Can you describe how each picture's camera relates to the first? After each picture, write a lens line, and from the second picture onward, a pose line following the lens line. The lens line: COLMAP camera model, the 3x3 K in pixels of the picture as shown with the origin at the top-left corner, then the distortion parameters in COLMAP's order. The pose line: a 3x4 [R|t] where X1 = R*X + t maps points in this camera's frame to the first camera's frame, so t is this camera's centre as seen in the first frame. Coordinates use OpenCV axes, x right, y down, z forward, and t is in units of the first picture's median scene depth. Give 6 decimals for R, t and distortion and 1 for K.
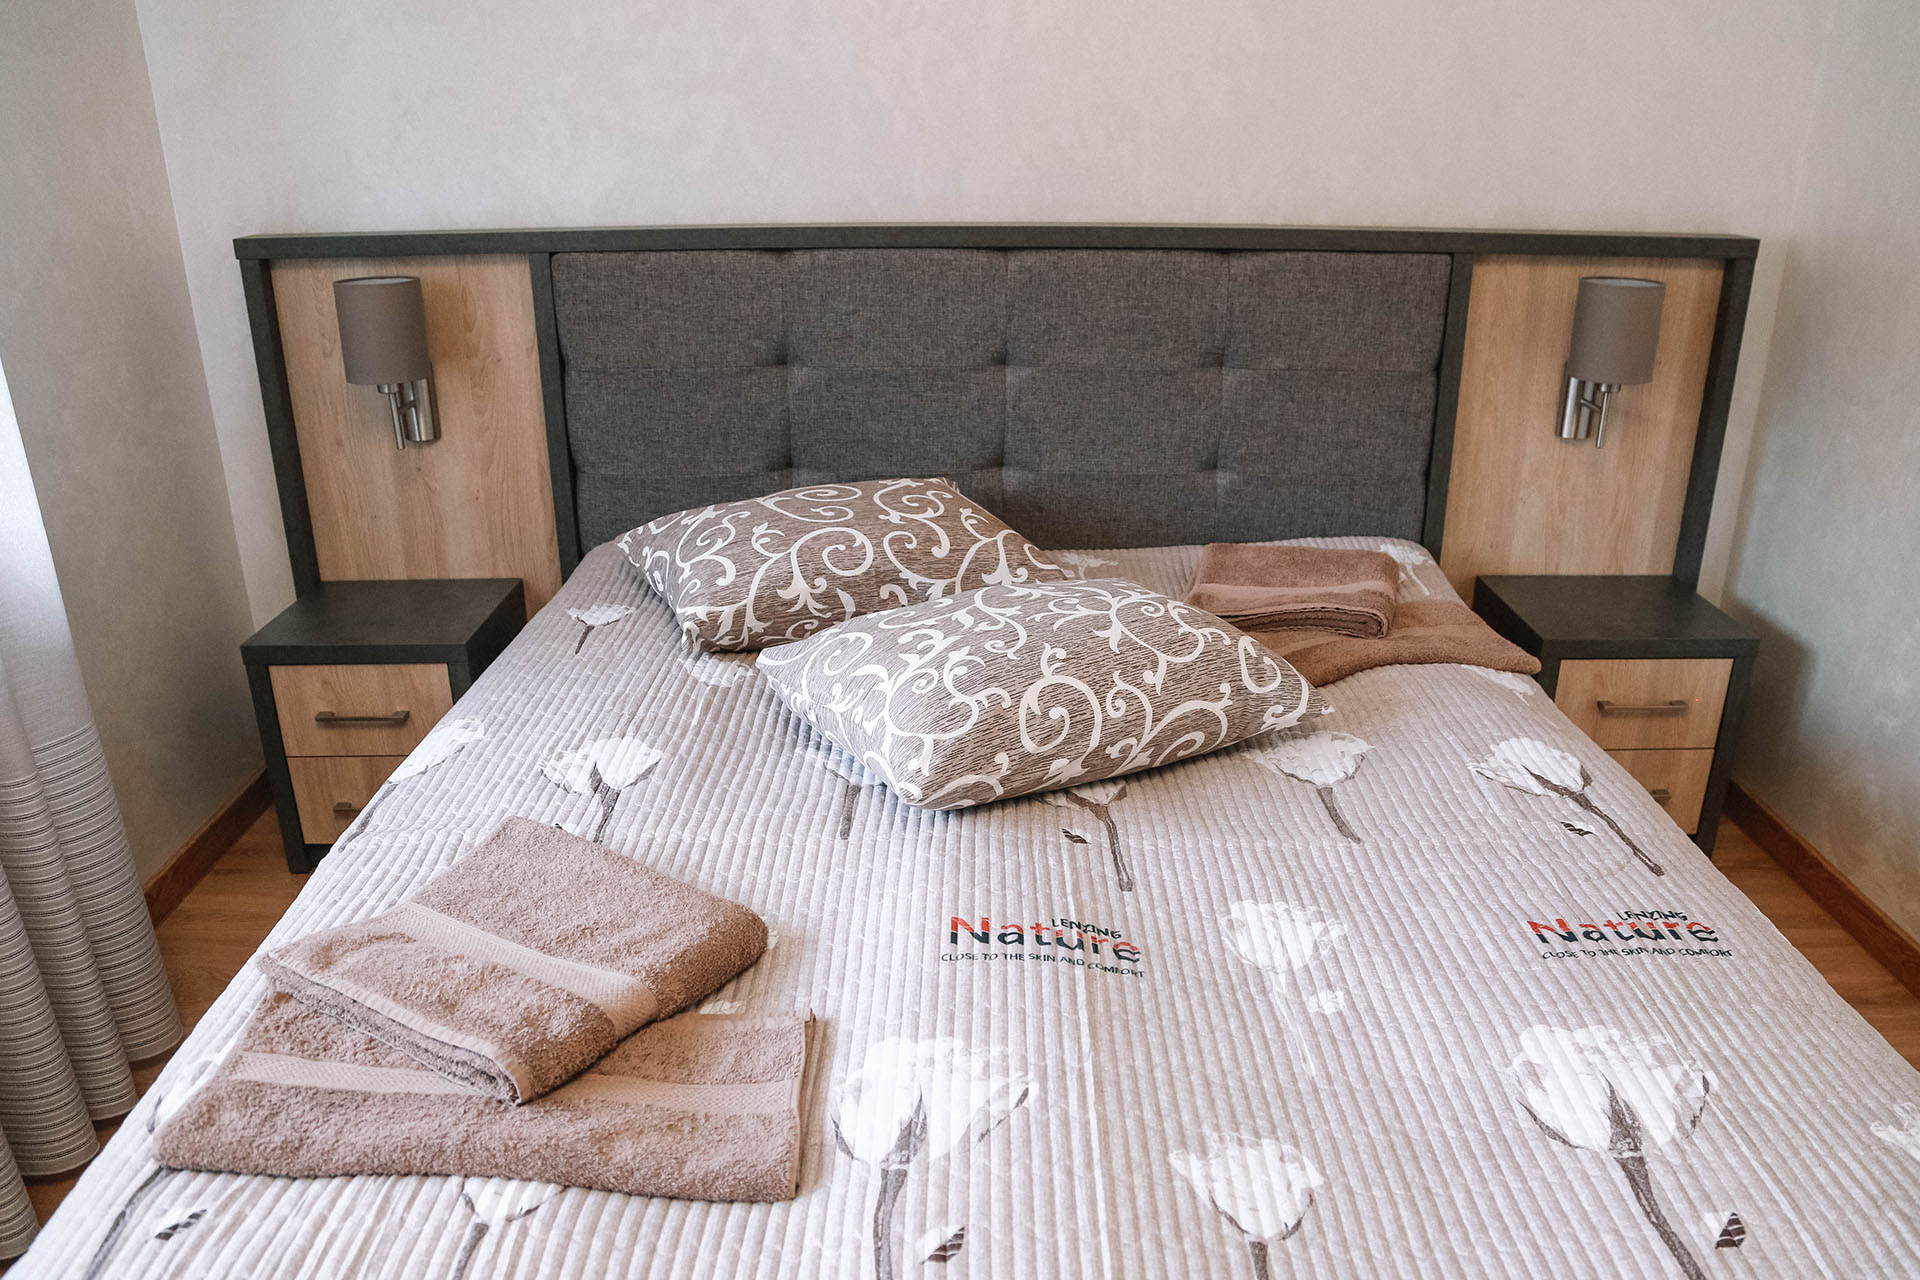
lens RADIAL K [[1451.1, 0, 979.7], [0, 1451.1, 699.6], [0, 0, 1]] dist [-0.105957, 0.032613]
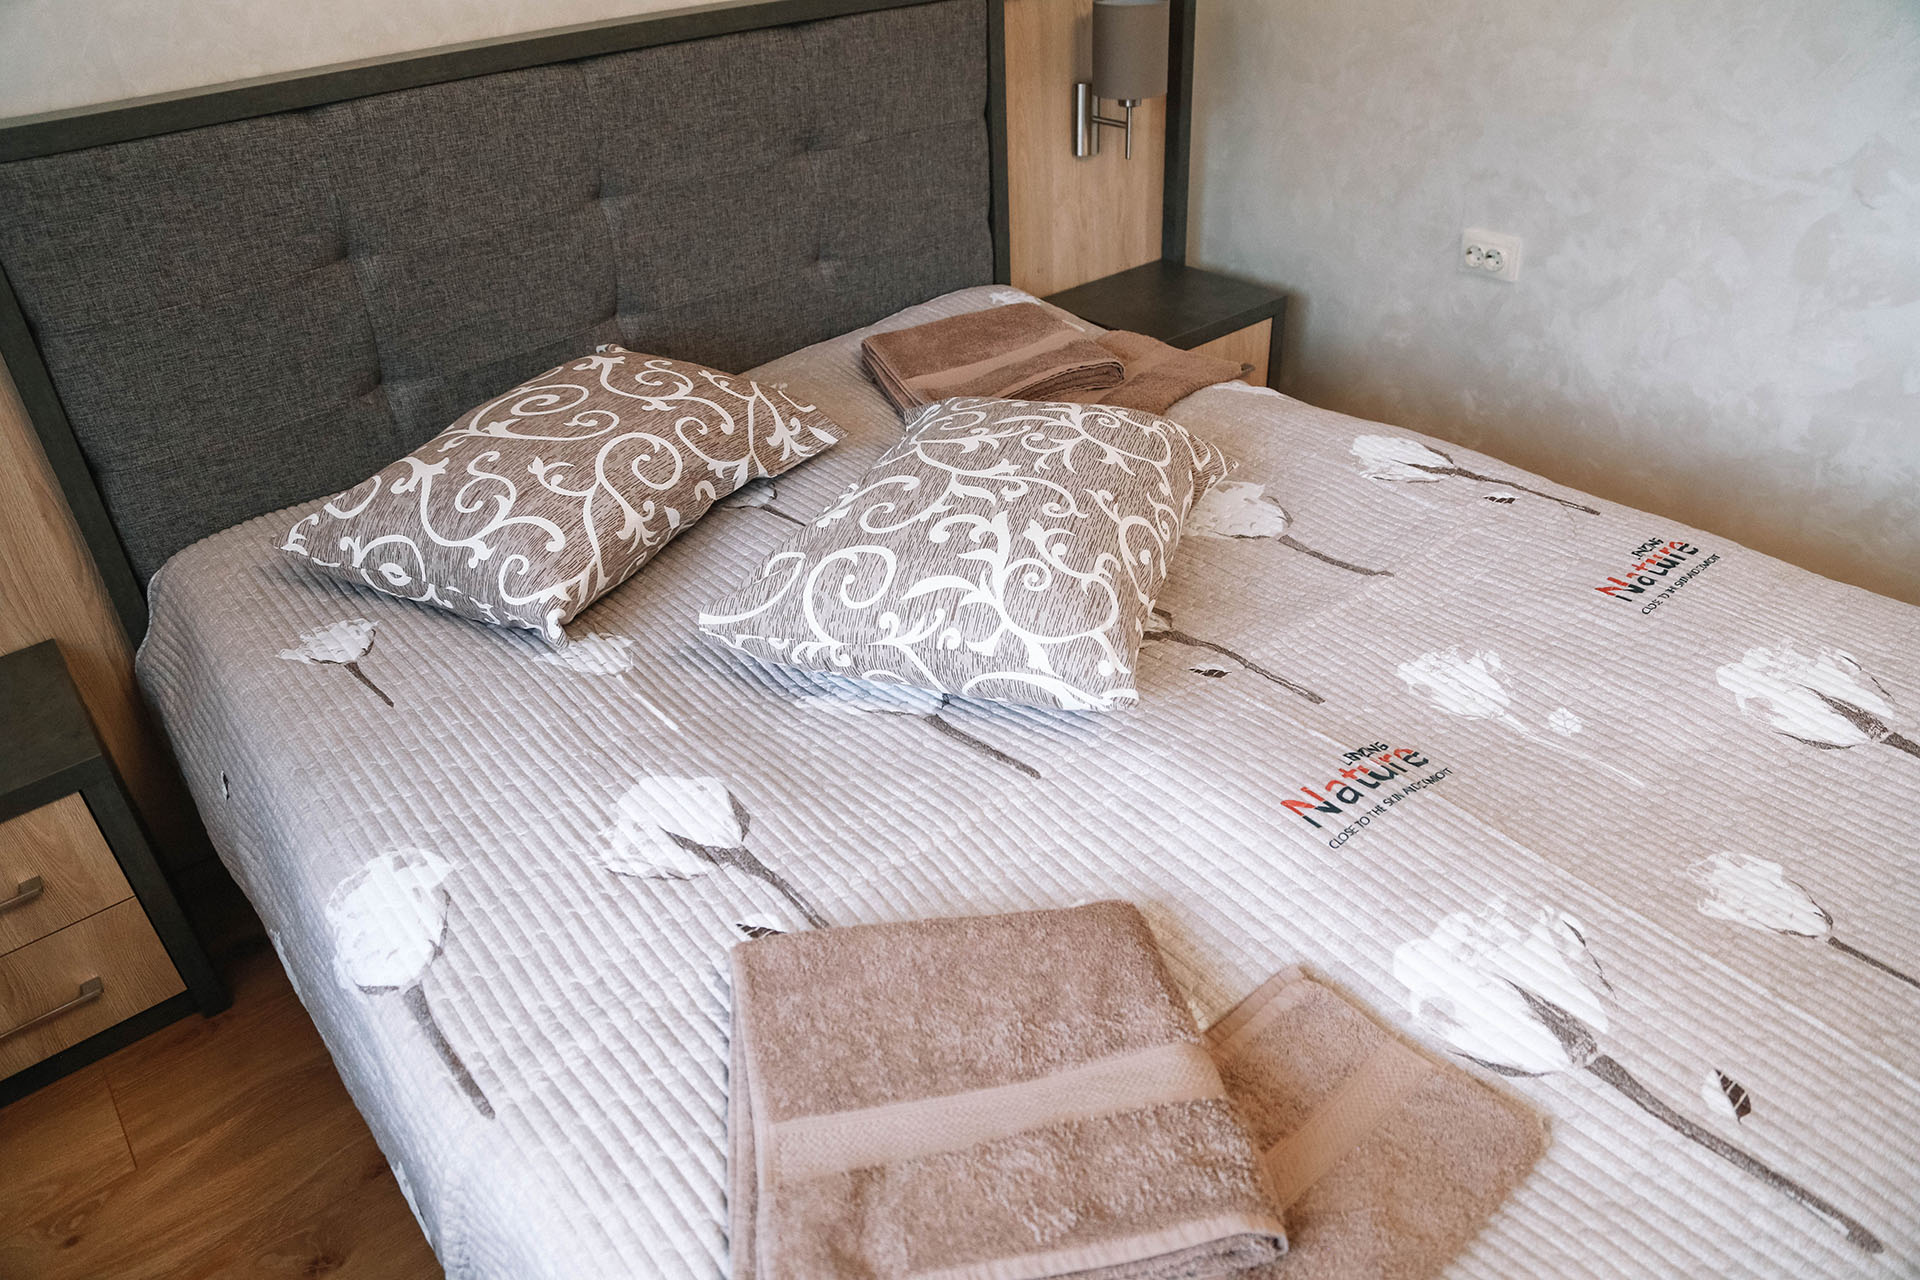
lens RADIAL K [[1314.8, 0, 957.1], [0, 1314.8, 641.6], [0, 0, 1]] dist [-0.114666, 0.060531]
pose [[0.771644, -0.375620, 0.513298, -0.325858], [0.286370, 0.925749, 0.246942, -0.121179], [-0.567942, -0.043559, 0.821915, 0.247992]]
